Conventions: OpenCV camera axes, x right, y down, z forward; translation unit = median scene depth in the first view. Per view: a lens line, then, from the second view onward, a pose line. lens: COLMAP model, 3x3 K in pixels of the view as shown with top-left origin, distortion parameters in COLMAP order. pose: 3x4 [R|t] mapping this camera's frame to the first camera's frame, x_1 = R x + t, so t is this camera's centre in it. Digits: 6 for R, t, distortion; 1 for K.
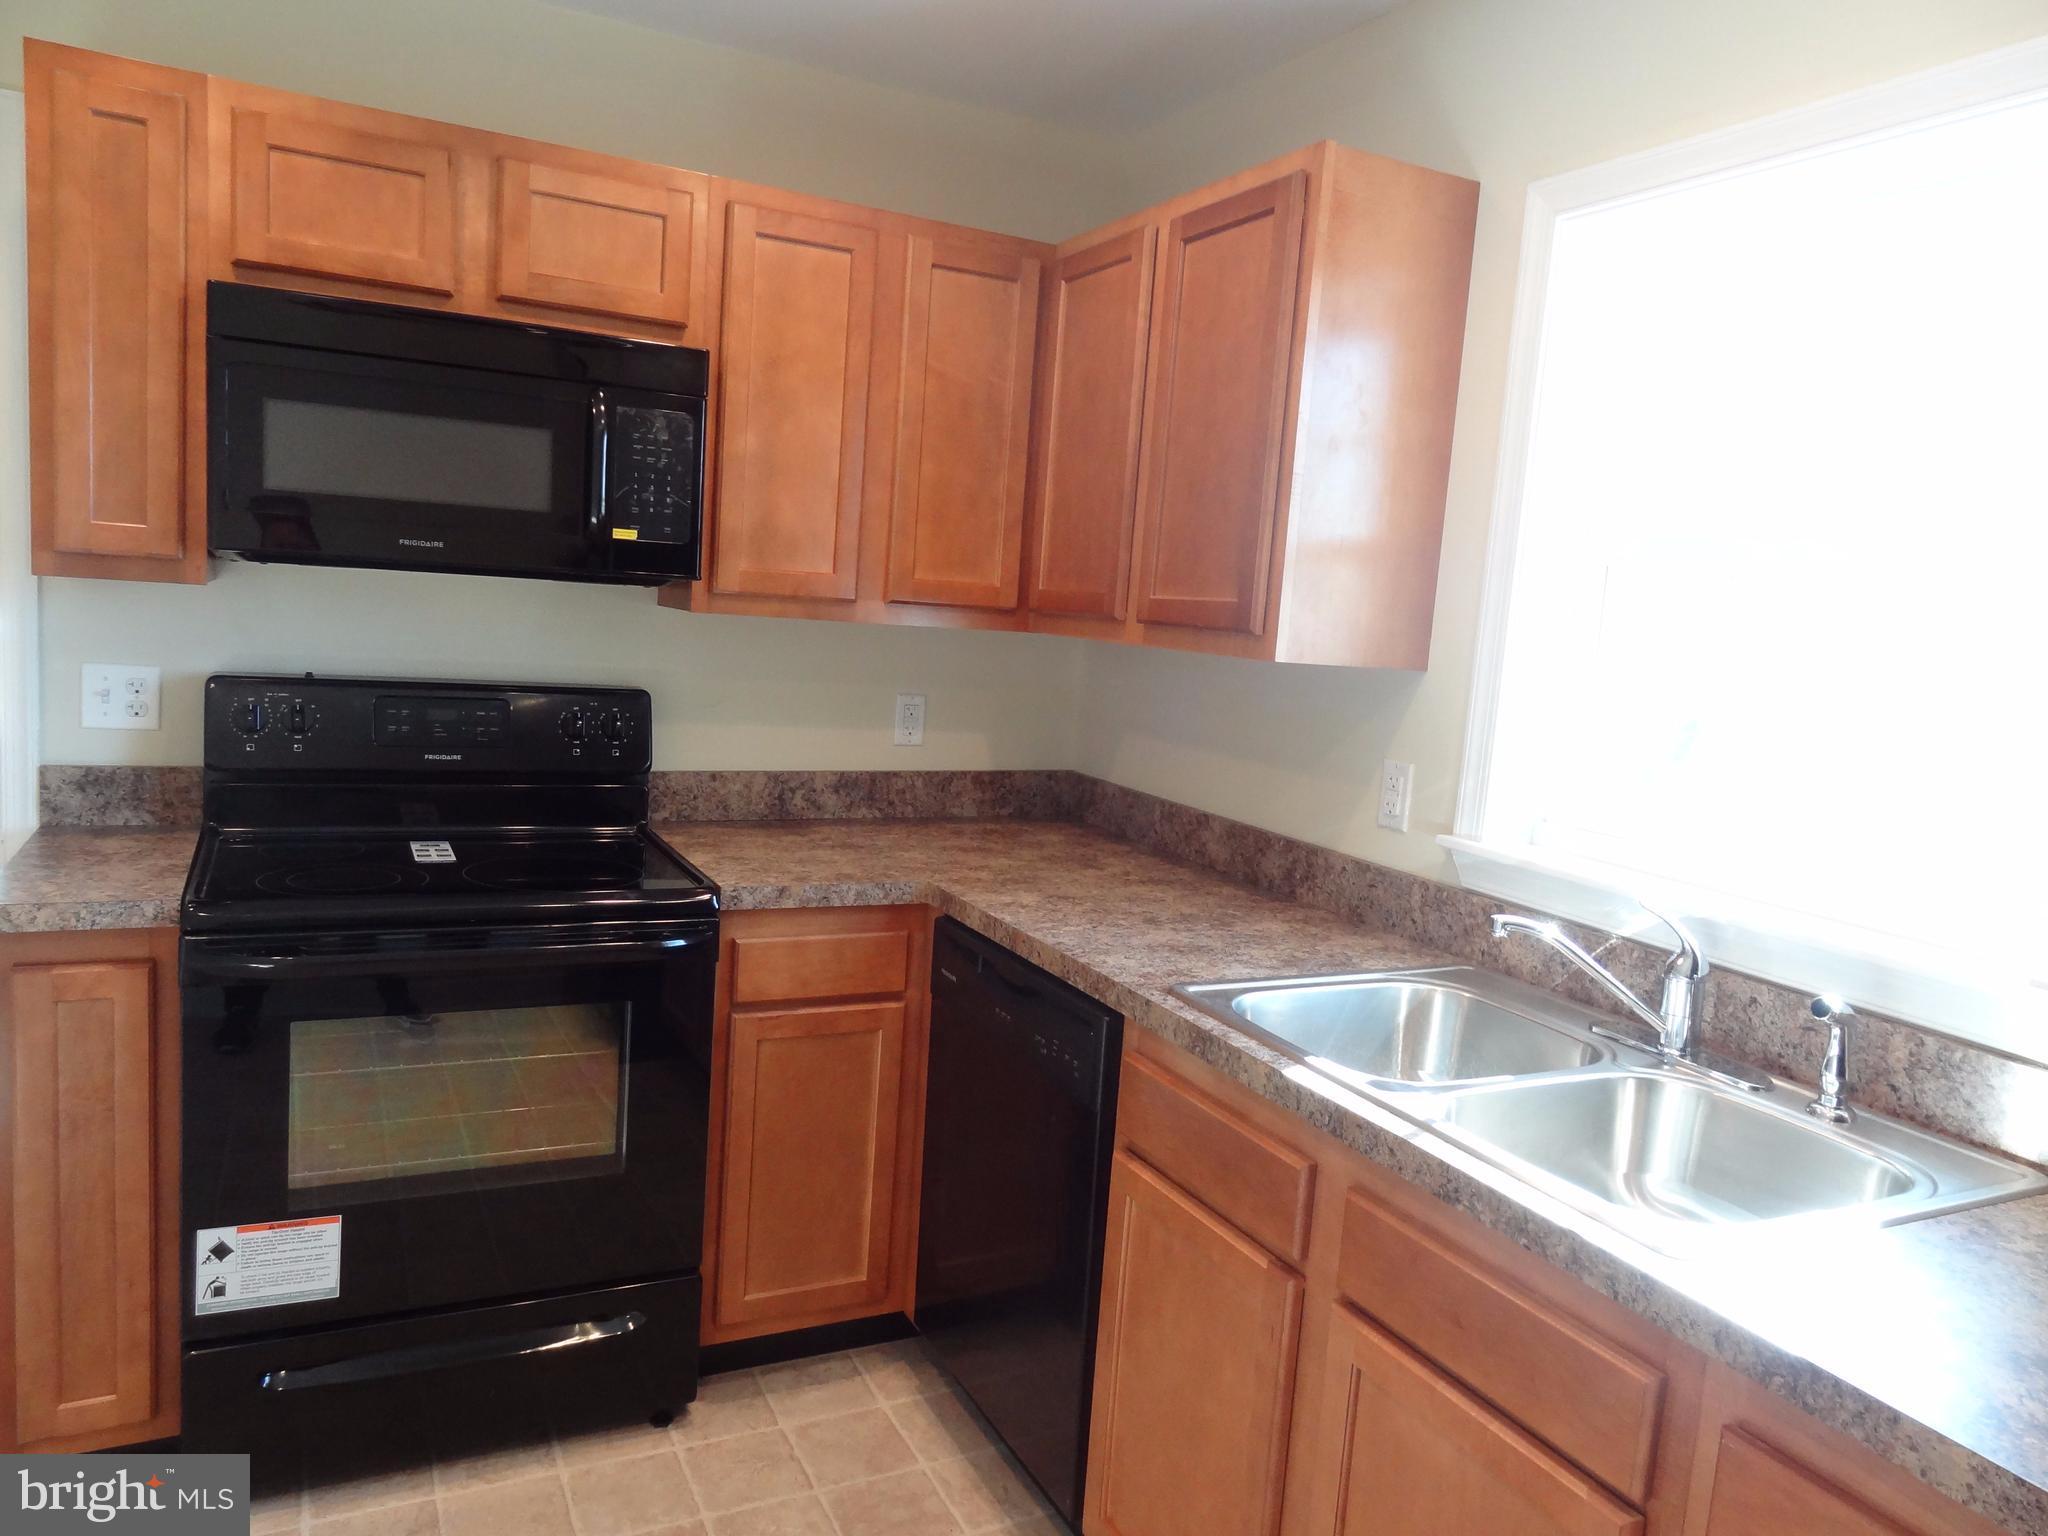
lens RADIAL K [[1427.2, 0, 1036.4], [0, 1427.2, 772.2], [0, 0, 1]] dist [-0.002837, 0.007438]
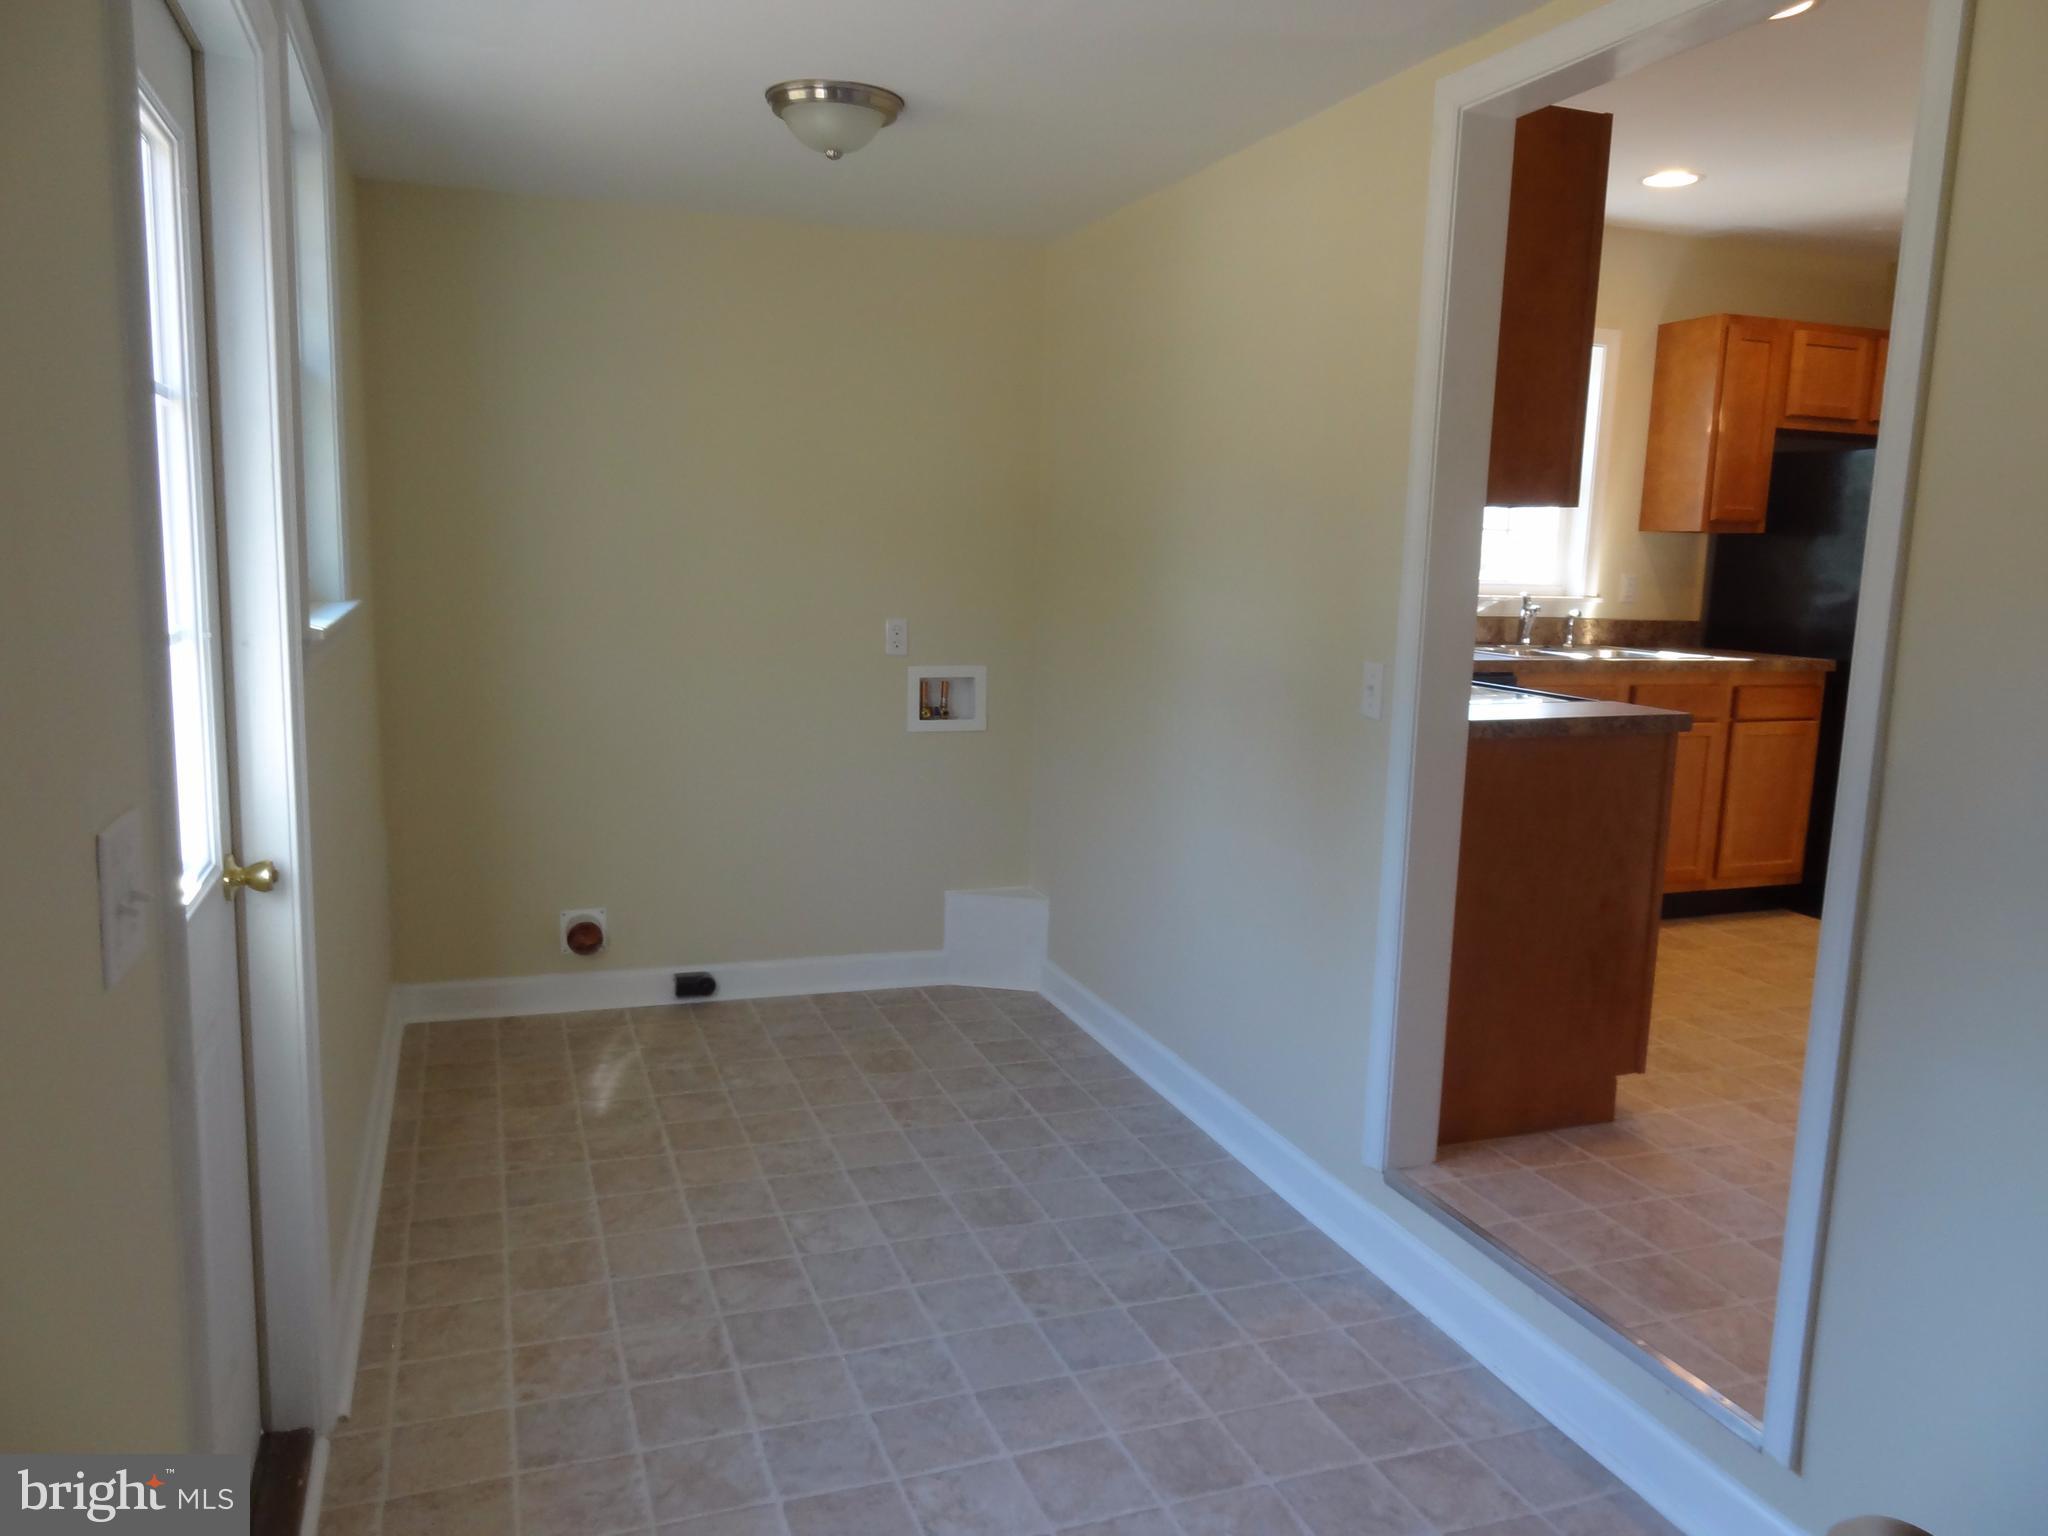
lens RADIAL K [[1427.2, 0, 1026.3], [0, 1427.2, 776.7], [0, 0, 1]] dist [-0.002837, 0.007438]
pose [[0.116316, -0.224246, 0.967566, -1.921433], [0.104615, 0.971526, 0.212588, -0.204395], [-0.987687, 0.076495, 0.136464, 1.213640]]
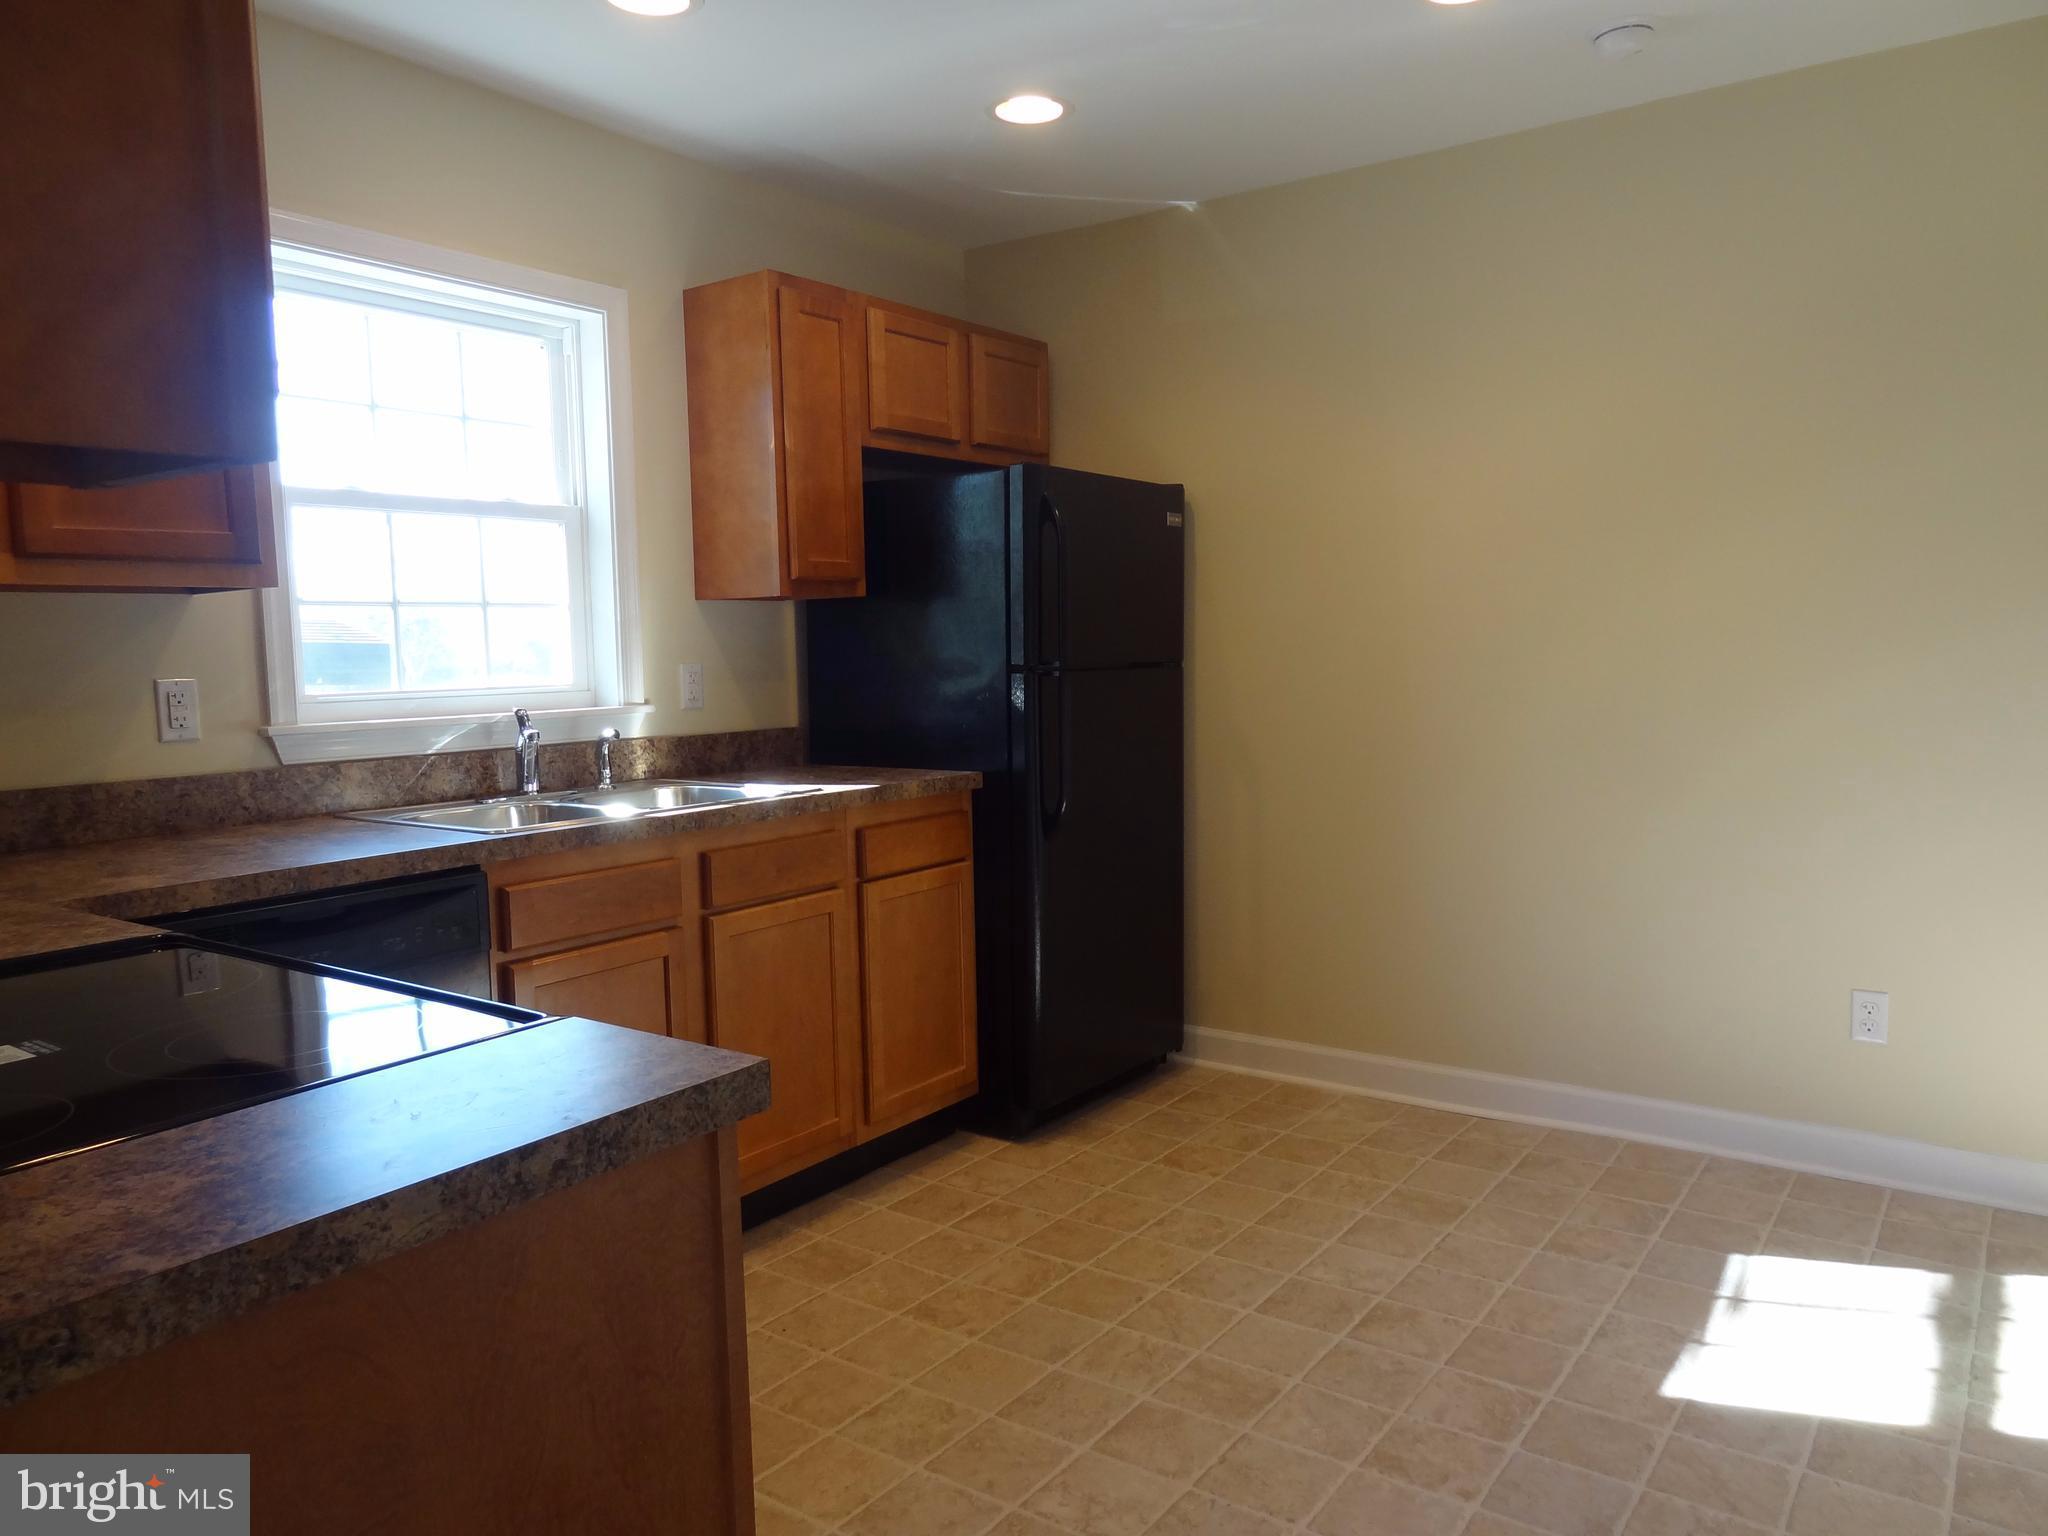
lens RADIAL K [[1427.2, 0, 1023.5], [0, 1427.2, 772.8], [0, 0, 1]] dist [-0.002837, 0.007438]
pose [[-0.453235, -0.143788, 0.879718, -1.014850], [0.100038, 0.972465, 0.210487, -0.103057], [-0.885760, 0.183405, -0.426371, 0.895158]]
